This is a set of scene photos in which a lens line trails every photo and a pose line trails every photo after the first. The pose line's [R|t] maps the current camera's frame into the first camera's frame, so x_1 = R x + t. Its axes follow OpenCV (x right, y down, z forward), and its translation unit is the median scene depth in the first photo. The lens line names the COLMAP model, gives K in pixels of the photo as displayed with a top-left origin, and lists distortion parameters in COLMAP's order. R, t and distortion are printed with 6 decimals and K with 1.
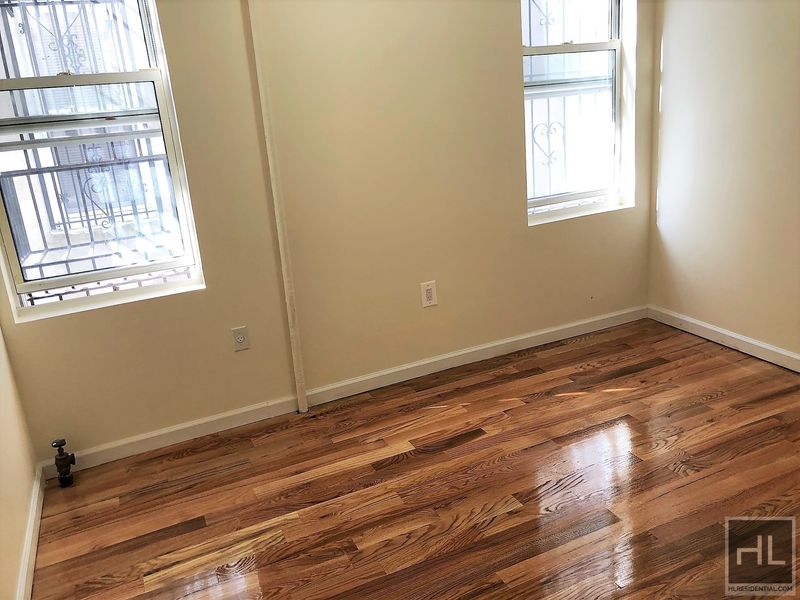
lens RADIAL K [[655.3, 0, 397.9], [0, 655.3, 300.8], [0, 0, 1]] dist [0.030791, -0.048101]
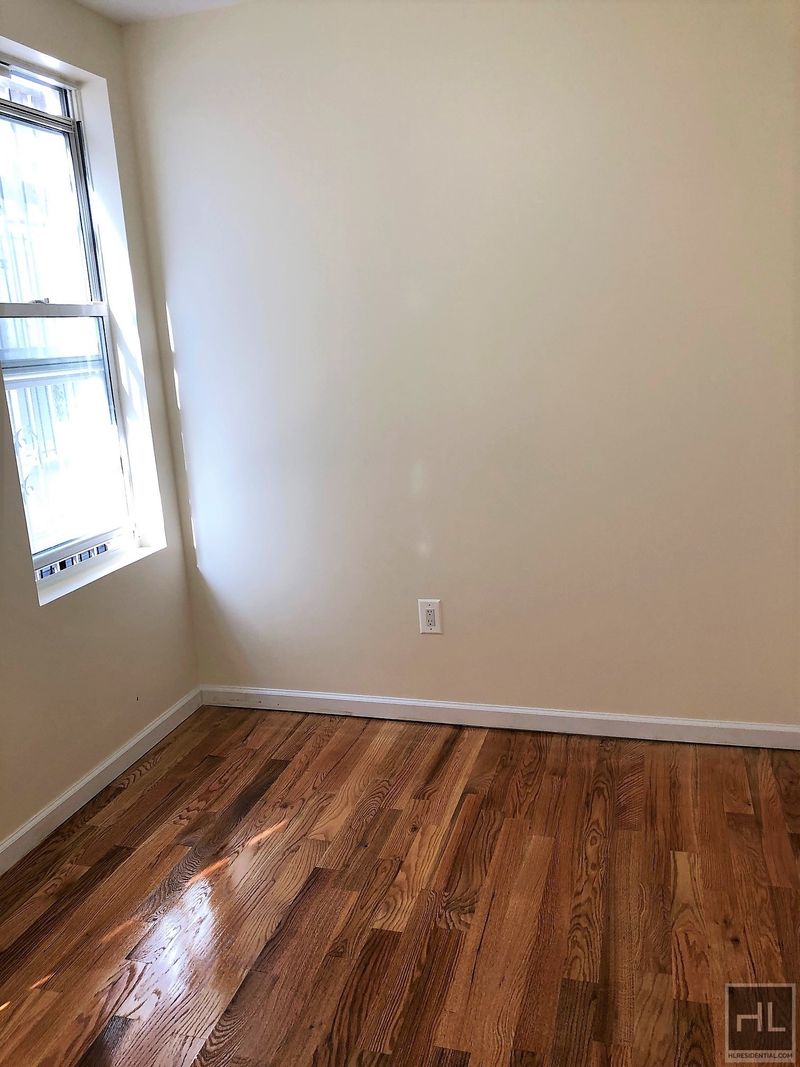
lens RADIAL K [[874.1, 0, 400.7], [0, 874.1, 531.1], [0, 0, 1]] dist [0.030791, -0.048101]
pose [[0.656743, -0.127224, 0.743305, -0.147770], [0.234233, 0.971328, -0.040702, -0.071667], [-0.716815, 0.200837, 0.667713, 0.253220]]
